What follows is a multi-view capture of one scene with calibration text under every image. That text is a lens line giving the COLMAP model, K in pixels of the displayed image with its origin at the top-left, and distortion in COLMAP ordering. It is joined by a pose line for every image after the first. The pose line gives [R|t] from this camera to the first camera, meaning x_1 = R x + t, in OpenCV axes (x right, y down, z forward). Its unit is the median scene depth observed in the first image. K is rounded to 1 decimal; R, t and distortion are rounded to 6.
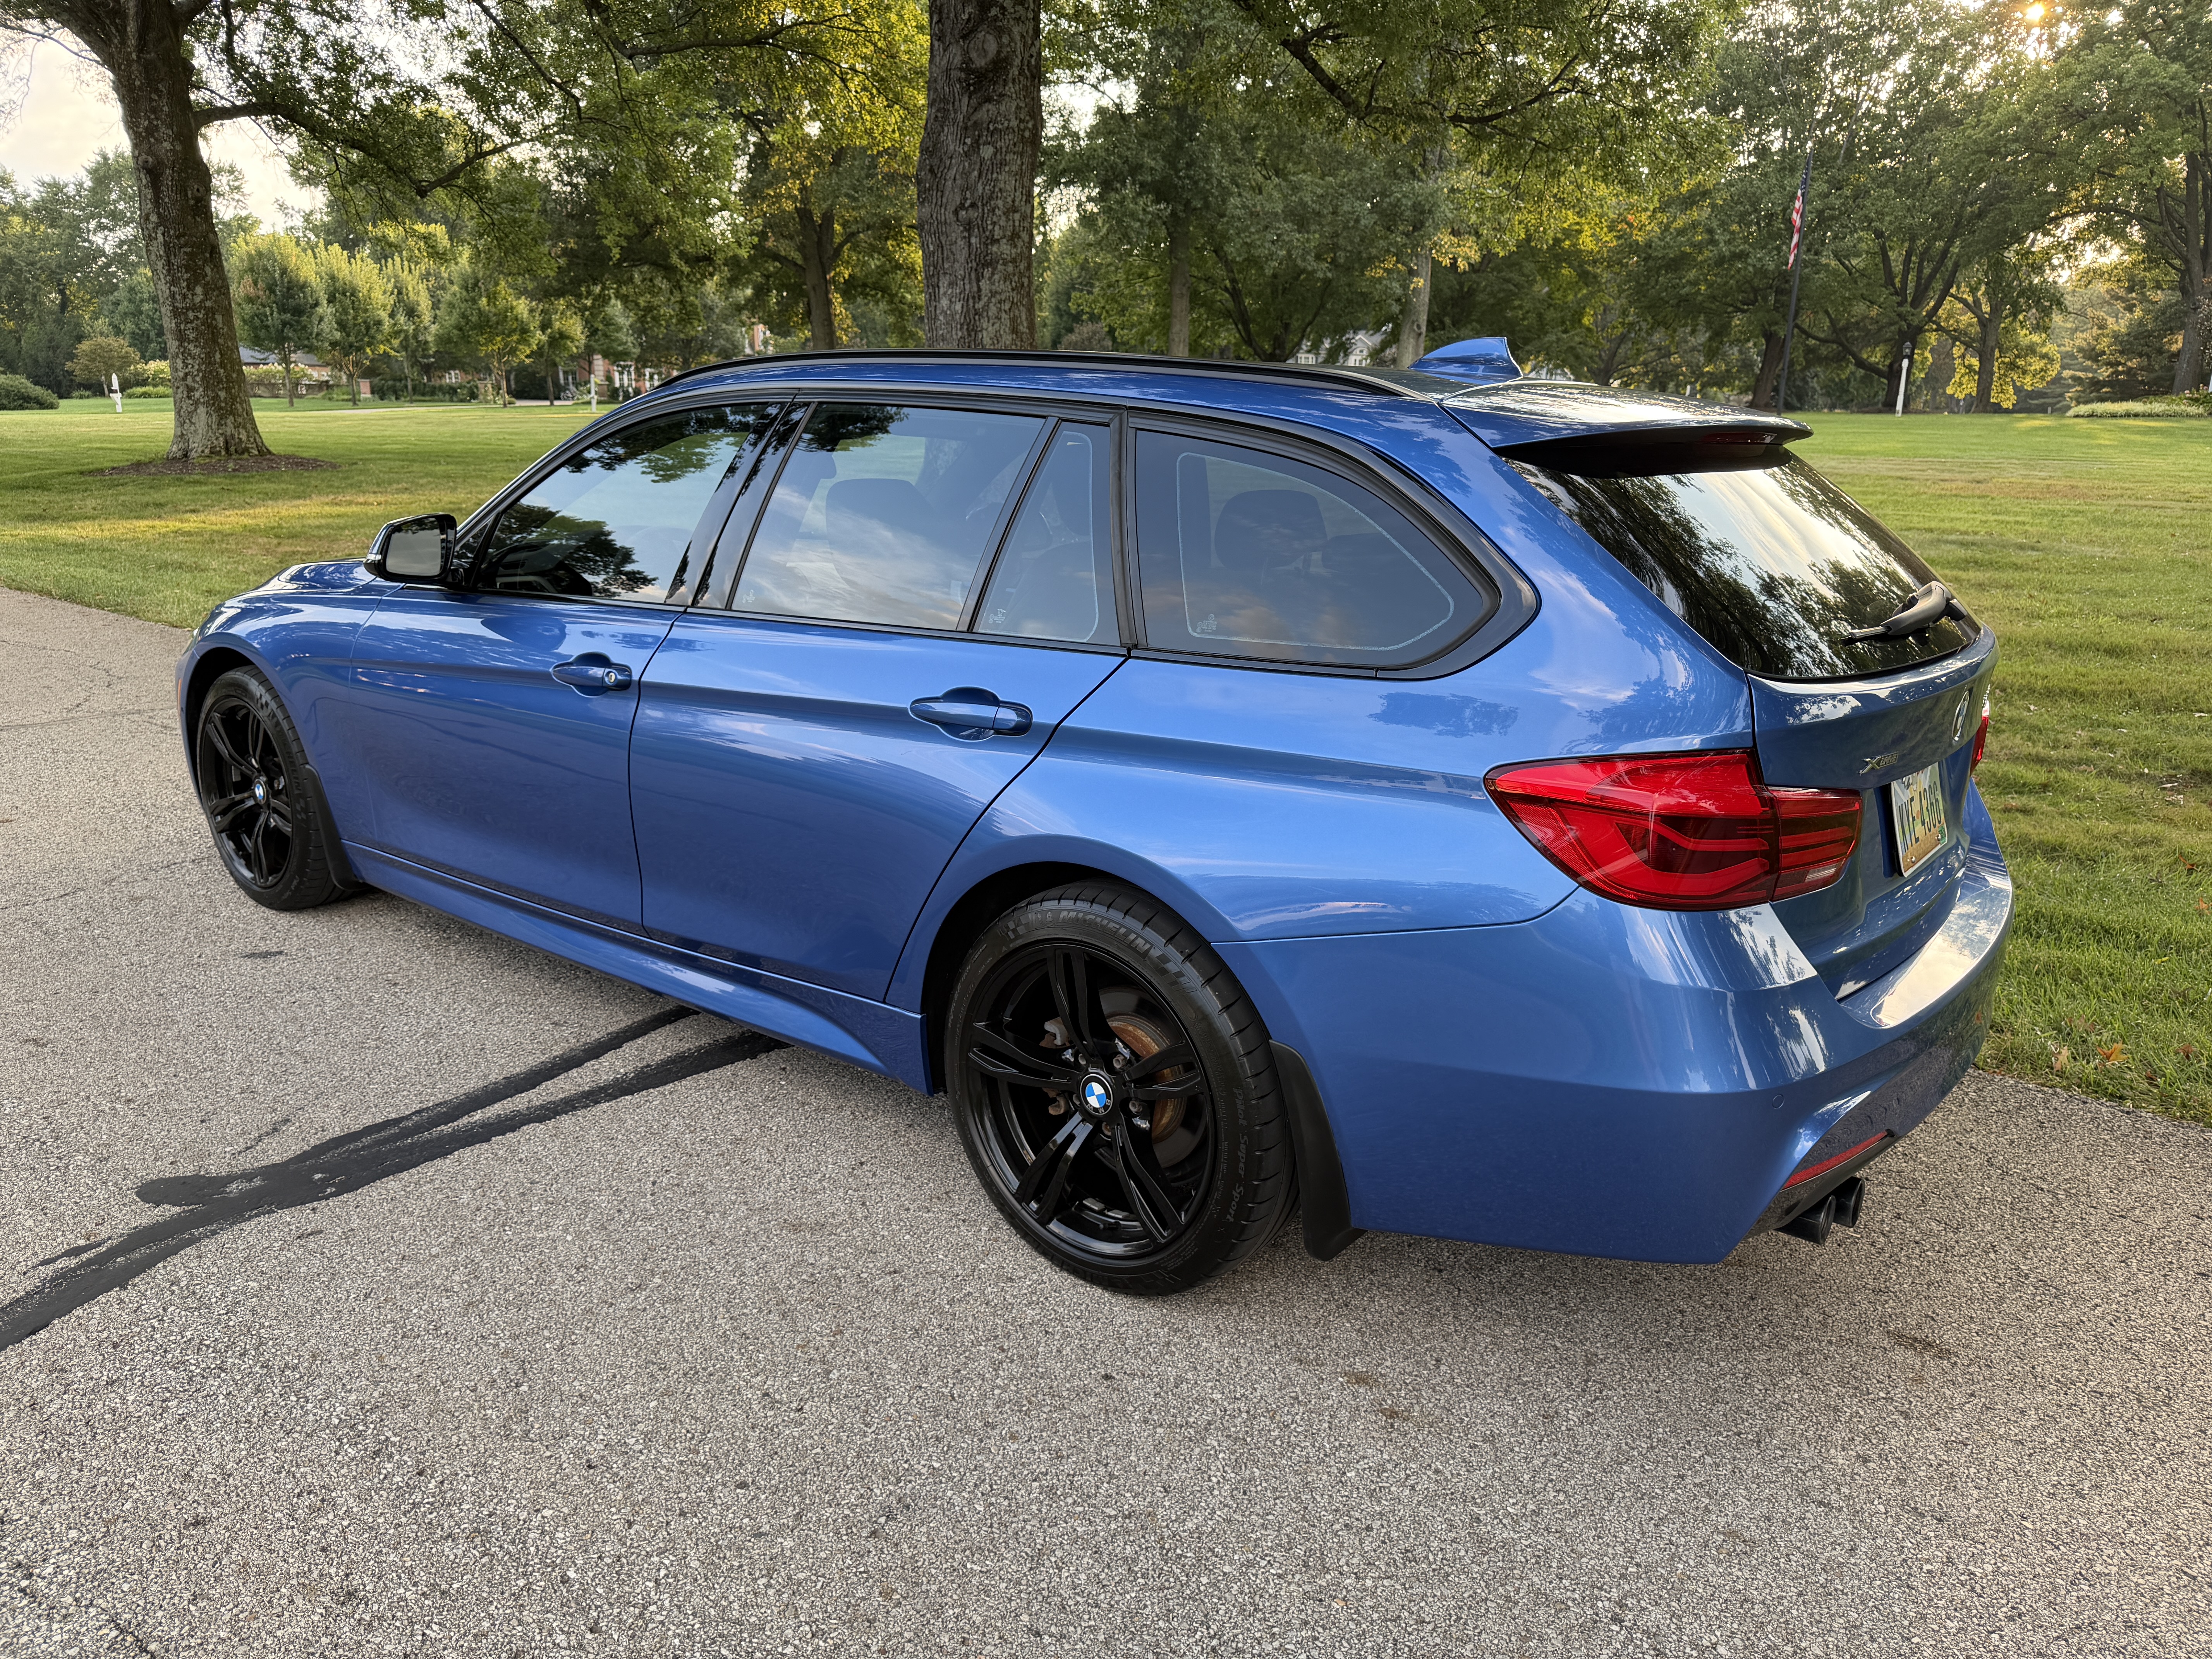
lens RADIAL K [[1757.6, 0, 1106.0], [0, 1757.6, 829.5], [0, 0, 1]] dist [-0.003795, 0.000312]
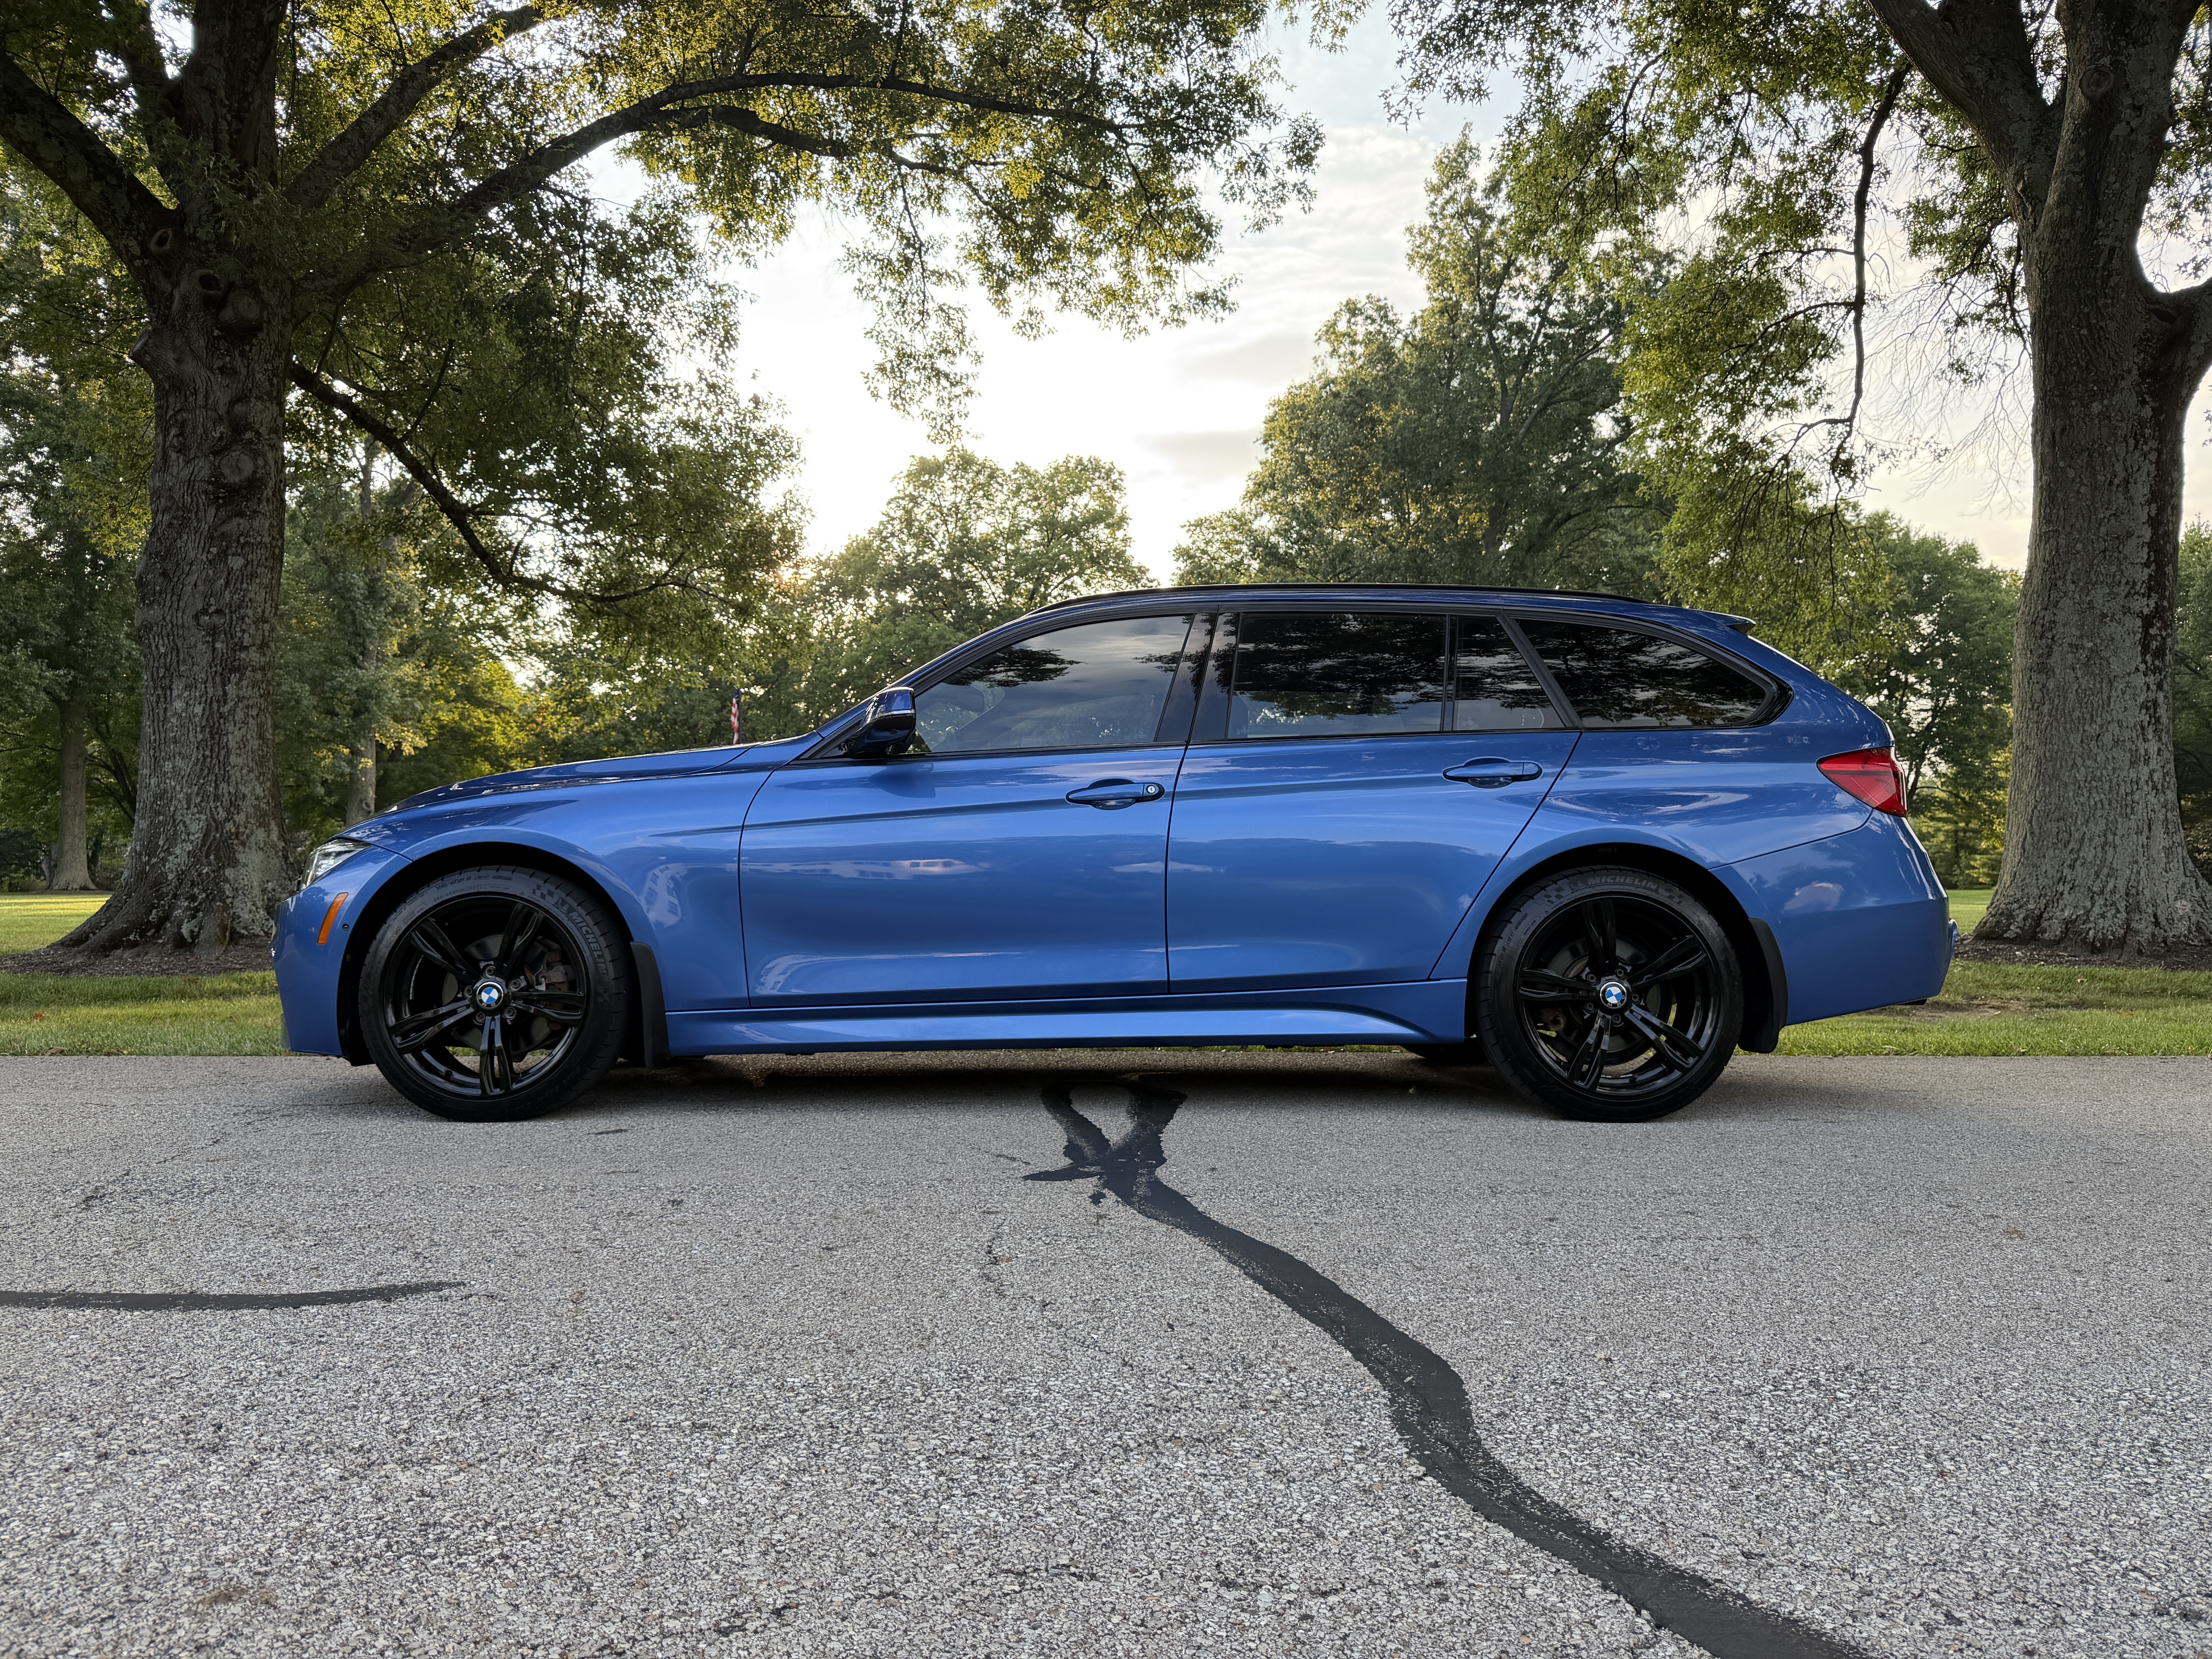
lens RADIAL K [[1757.6, 0, 1106.0], [0, 1757.6, 829.5], [0, 0, 1]] dist [-0.003795, 0.000312]
pose [[0.748425, 0.027654, 0.662643, -0.346344], [0.171023, 0.957293, -0.233113, 0.072514], [-0.640790, 0.287795, 0.711732, 0.021909]]
